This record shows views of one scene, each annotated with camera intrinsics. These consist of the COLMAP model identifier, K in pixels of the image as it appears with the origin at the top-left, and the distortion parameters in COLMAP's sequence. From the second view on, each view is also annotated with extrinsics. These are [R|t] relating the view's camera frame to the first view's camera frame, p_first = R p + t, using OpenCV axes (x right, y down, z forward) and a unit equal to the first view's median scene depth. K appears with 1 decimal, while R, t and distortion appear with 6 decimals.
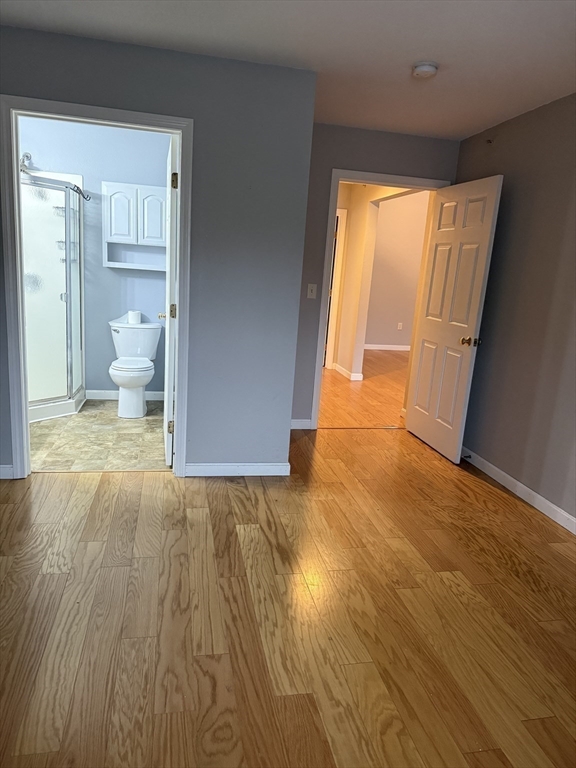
lens RADIAL K [[544.6, 0, 285.1], [0, 544.6, 386.4], [0, 0, 1]] dist [0.060597, -0.075106]
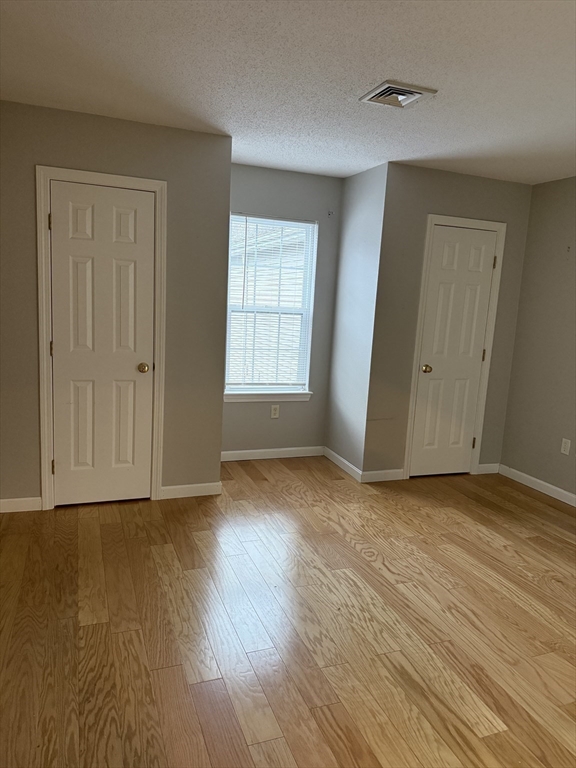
lens RADIAL K [[544.6, 0, 285.1], [0, 544.6, 386.4], [0, 0, 1]] dist [0.060597, -0.075106]
pose [[-0.979690, -0.095825, -0.176139, 0.404296], [-0.154060, 0.921967, 0.355307, -0.391005], [0.128347, 0.375227, -0.918004, 1.758156]]
